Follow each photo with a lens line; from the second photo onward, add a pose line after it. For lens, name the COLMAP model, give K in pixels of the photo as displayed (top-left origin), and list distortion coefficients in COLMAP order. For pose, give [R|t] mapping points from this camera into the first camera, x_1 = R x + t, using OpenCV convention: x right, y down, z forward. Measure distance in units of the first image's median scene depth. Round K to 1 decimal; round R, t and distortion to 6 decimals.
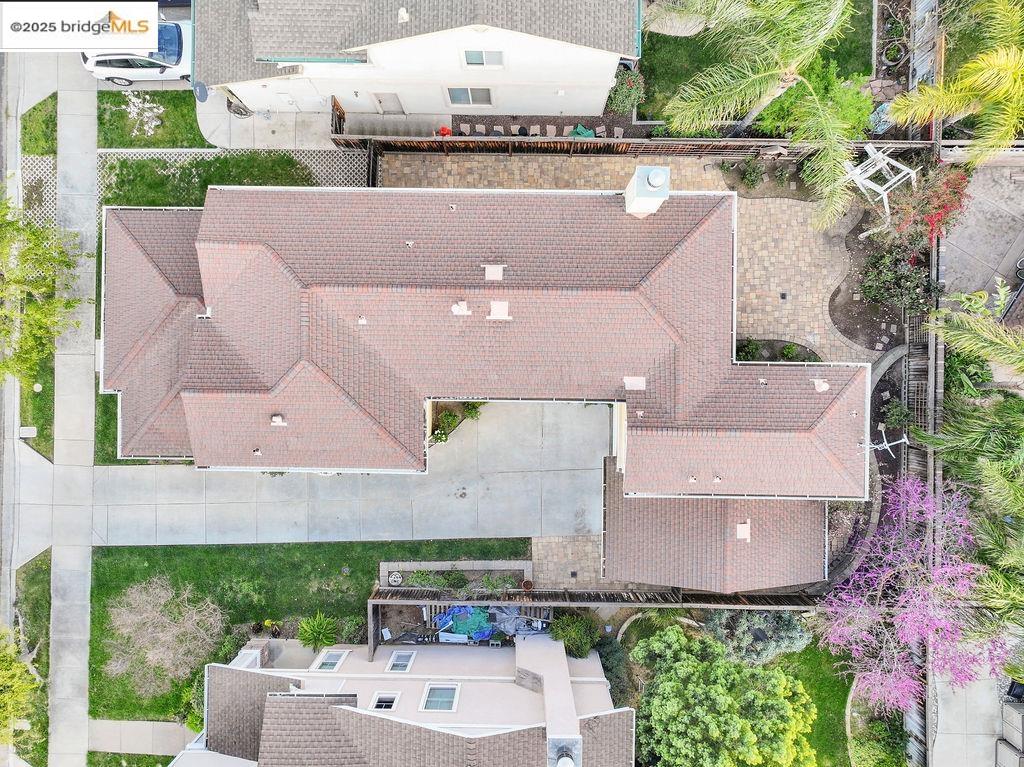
lens RADIAL K [[718.4, 0, 512.0], [0, 718.4, 383.5], [0, 0, 1]] dist [0.002235, 0.010545]
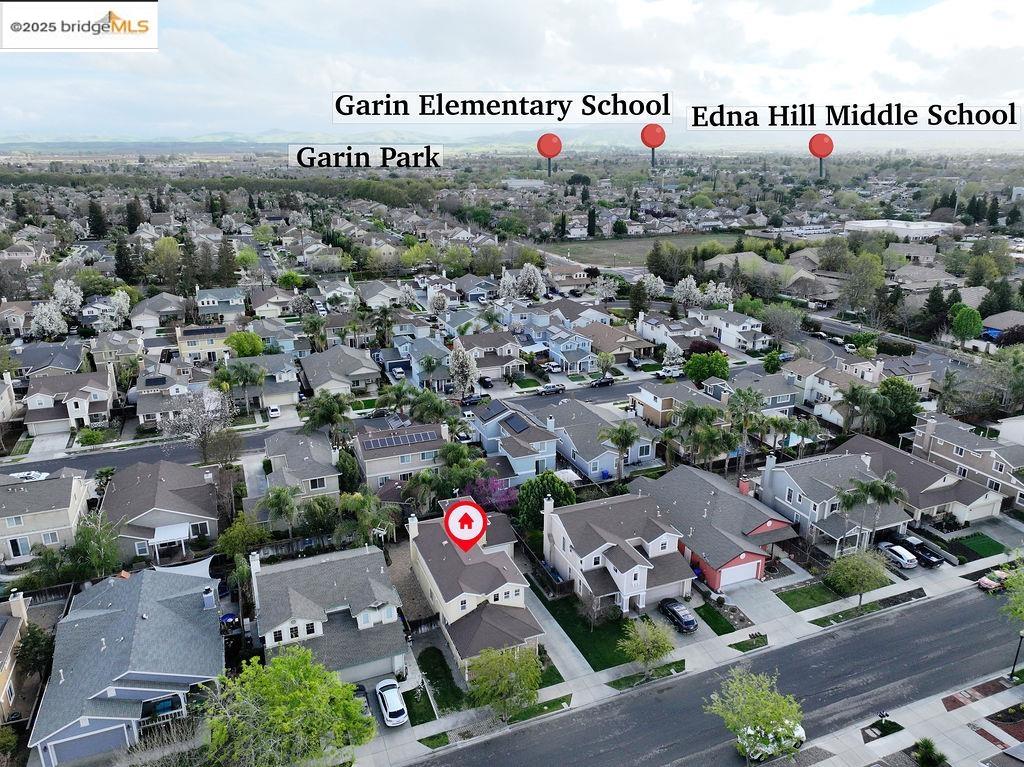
lens RADIAL K [[718.4, 0, 512.0], [0, 718.4, 383.5], [0, 0, 1]] dist [0.002235, 0.010545]
pose [[-0.380548, -0.285132, 0.879706, -2.337577], [0.924732, -0.124844, 0.359561, -0.786019], [0.007304, 0.950323, 0.311180, -0.684312]]
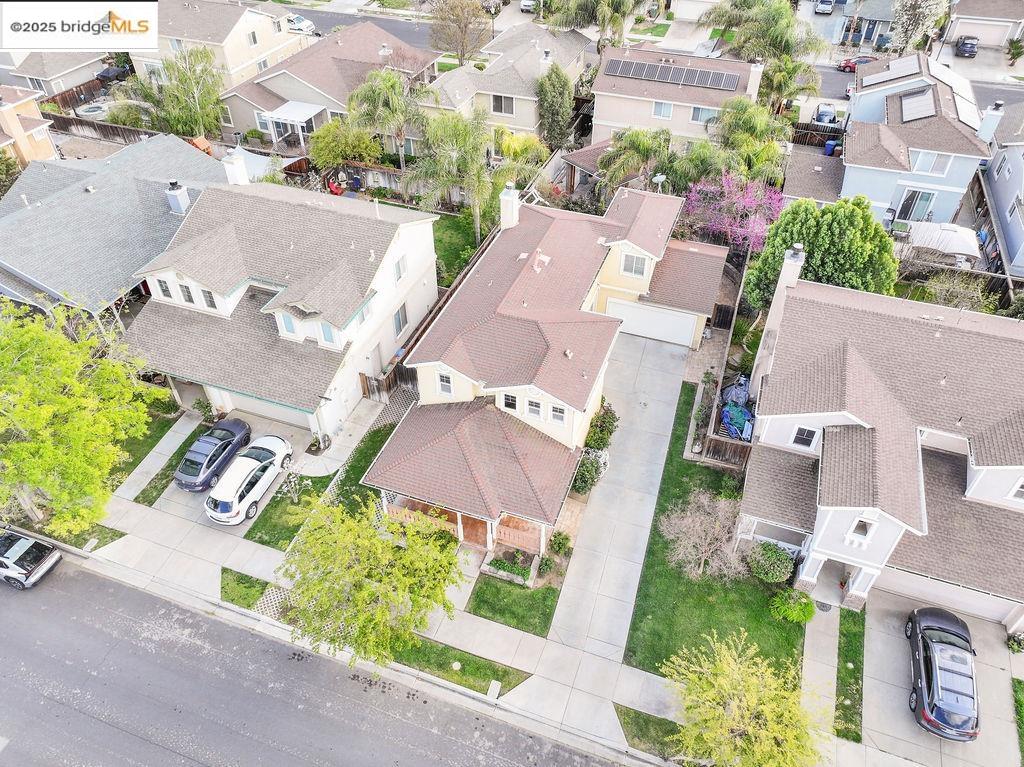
lens RADIAL K [[718.4, 0, 512.0], [0, 718.4, 383.5], [0, 0, 1]] dist [0.002235, 0.010545]
pose [[0.329155, -0.628267, 0.704938, -1.103000], [0.944275, 0.218184, -0.246455, 0.243654], [0.001033, 0.746777, 0.665073, 0.031890]]
